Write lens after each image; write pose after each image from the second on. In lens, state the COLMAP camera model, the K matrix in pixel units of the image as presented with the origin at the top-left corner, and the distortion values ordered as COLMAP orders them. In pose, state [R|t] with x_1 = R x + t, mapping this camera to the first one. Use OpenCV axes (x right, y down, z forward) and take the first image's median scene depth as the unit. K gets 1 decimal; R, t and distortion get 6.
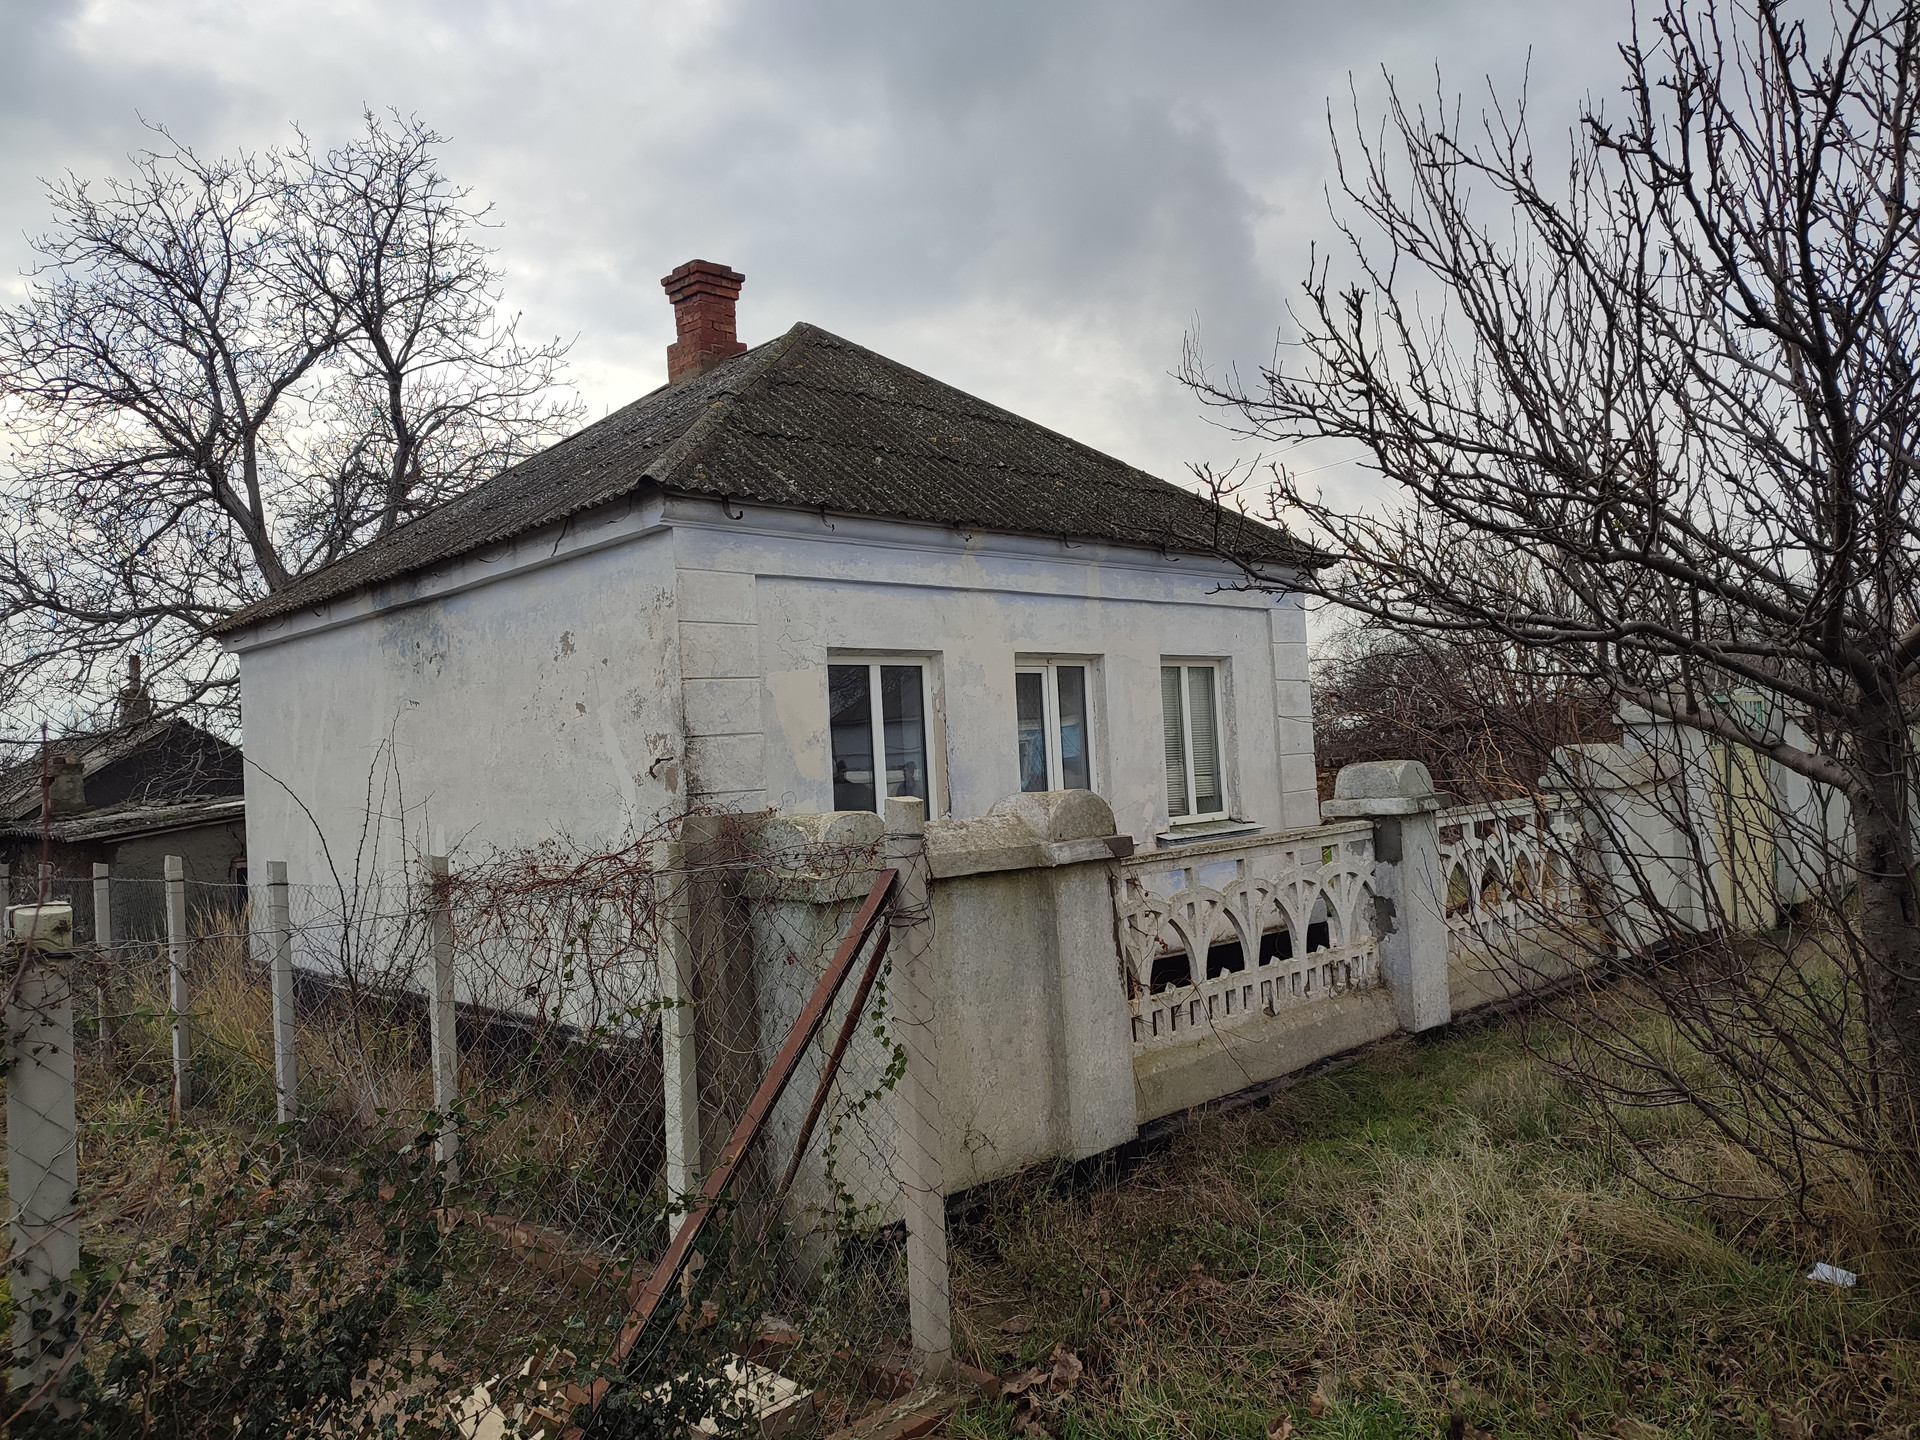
lens RADIAL K [[1349.4, 0, 934.9], [0, 1349.4, 724.3], [0, 0, 1]] dist [0.028461, -0.026587]
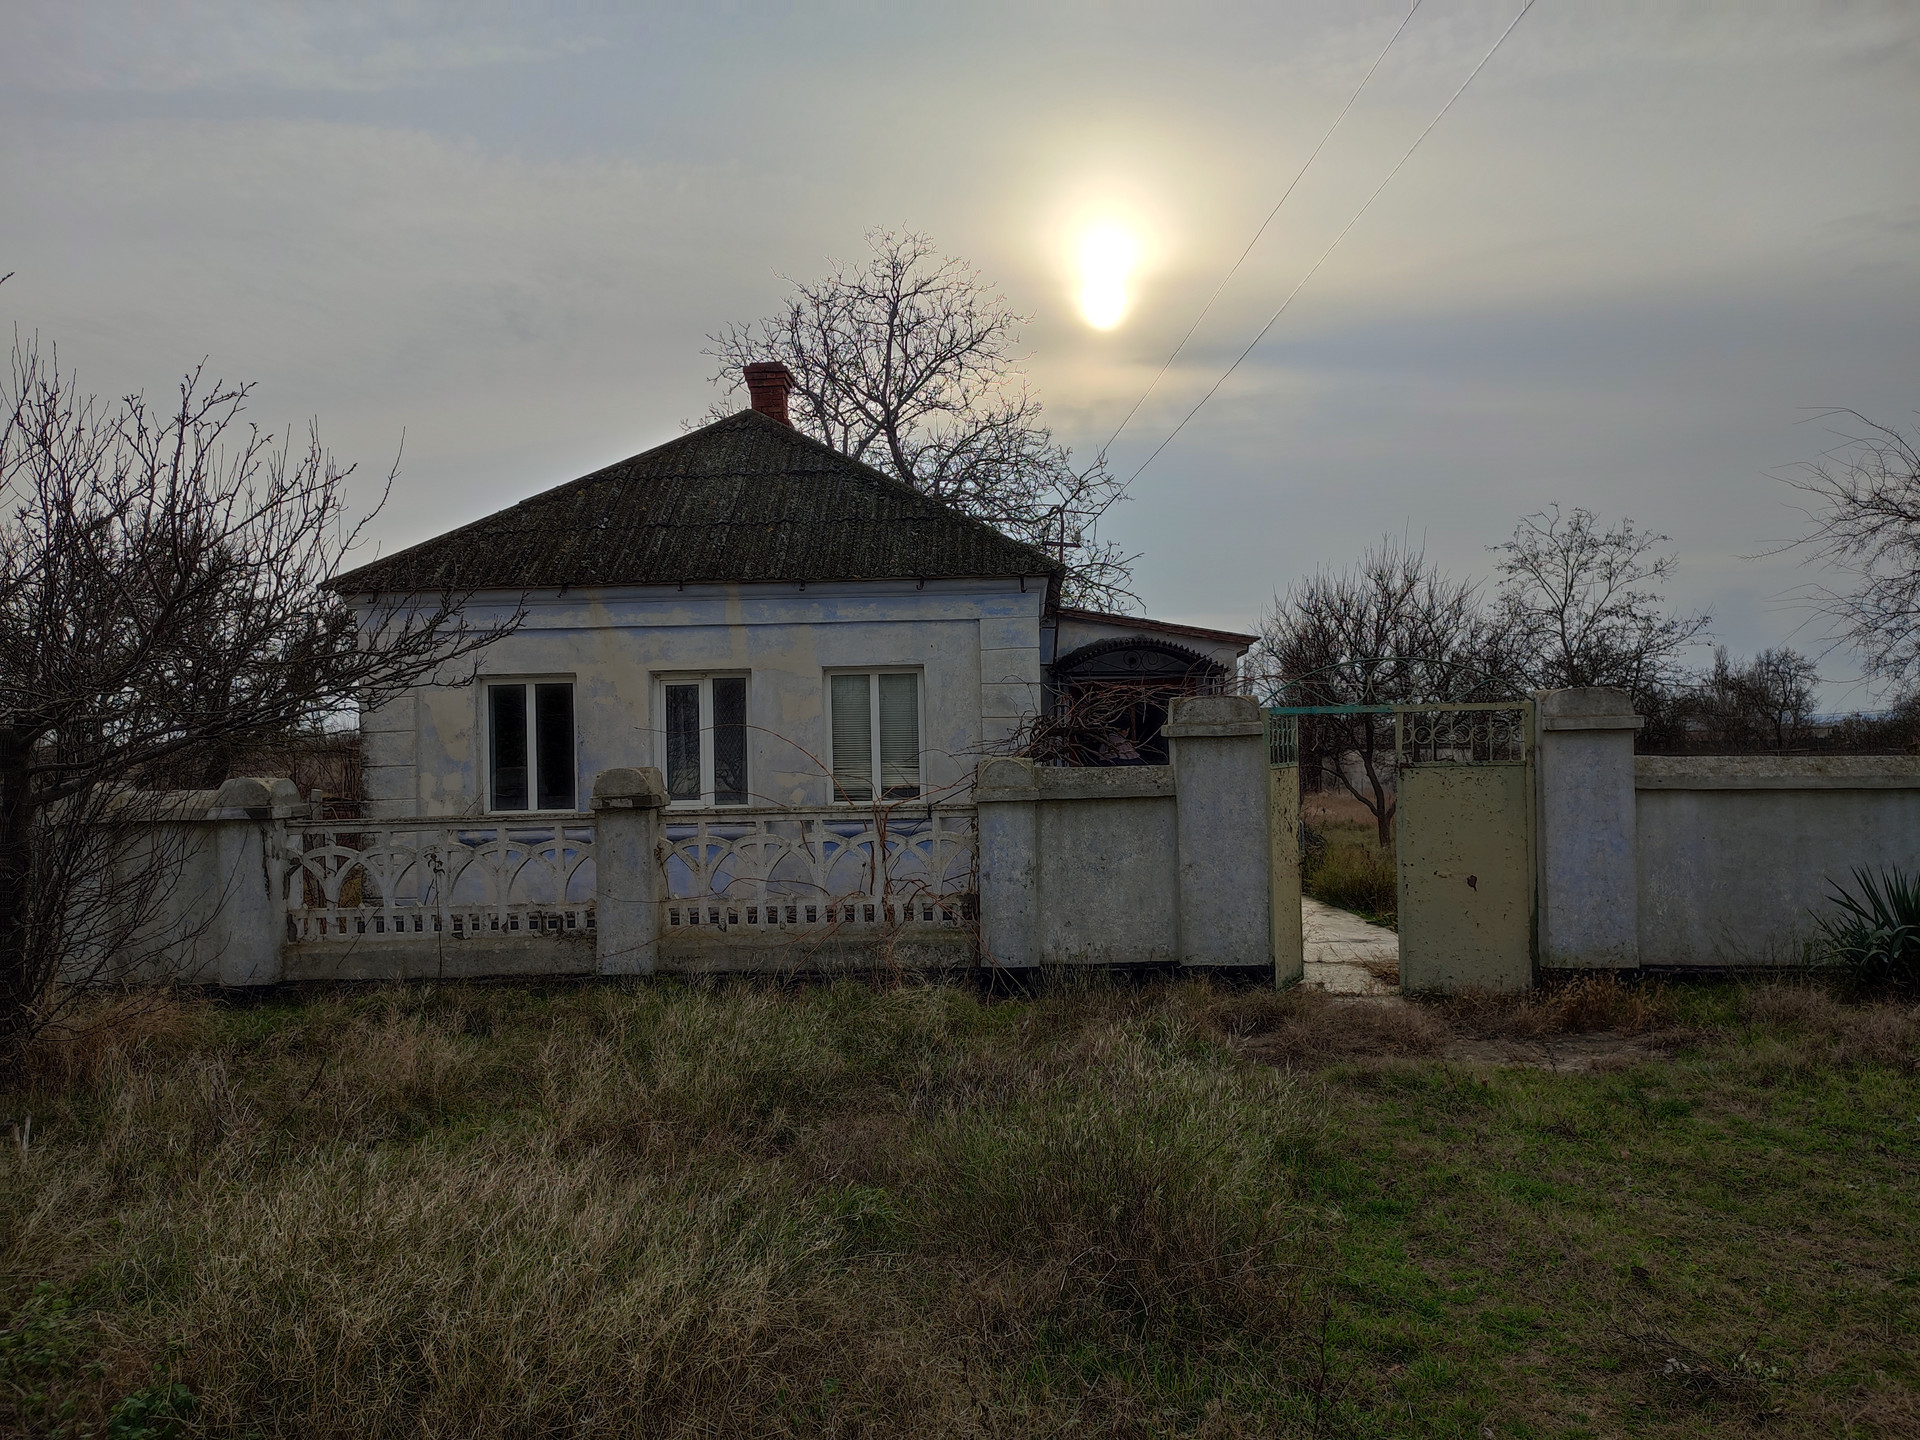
lens RADIAL K [[1349.4, 0, 947.6], [0, 1349.4, 724.7], [0, 0, 1]] dist [0.028461, -0.026587]
pose [[0.694158, 0.028885, -0.719242, 1.977931], [0.004659, 0.998993, 0.044616, -0.094121], [0.719807, -0.034321, 0.693325, 0.436605]]
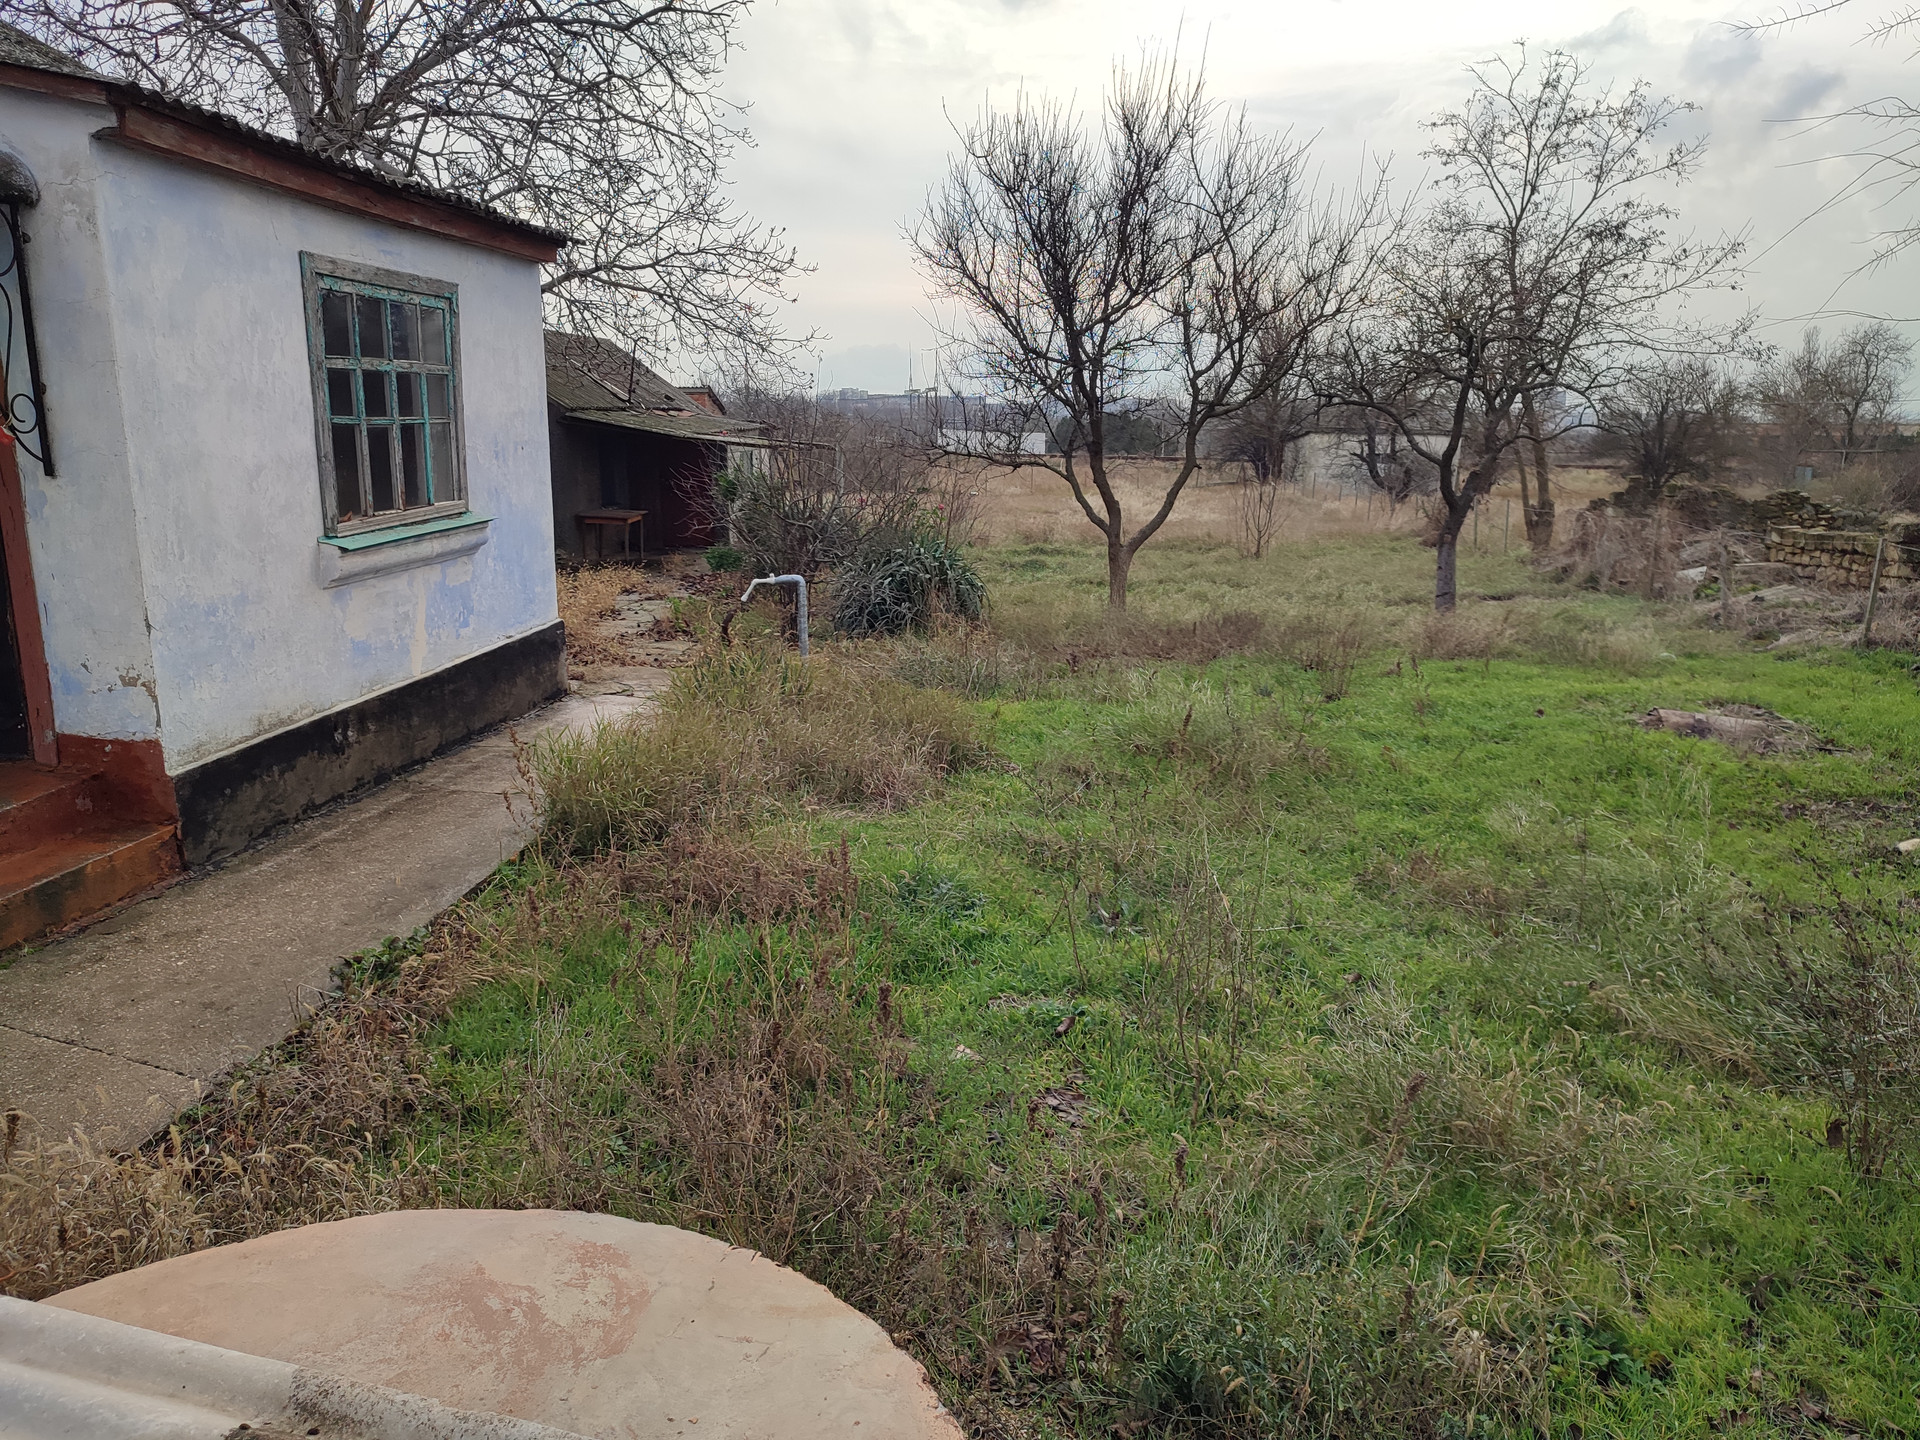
lens RADIAL K [[1349.4, 0, 937.0], [0, 1349.4, 718.7], [0, 0, 1]] dist [0.028461, -0.026587]
pose [[0.663172, 0.226374, -0.713412, 1.573410], [-0.026695, 0.959712, 0.279714, -0.012138], [0.747991, -0.166454, 0.642498, 2.428424]]
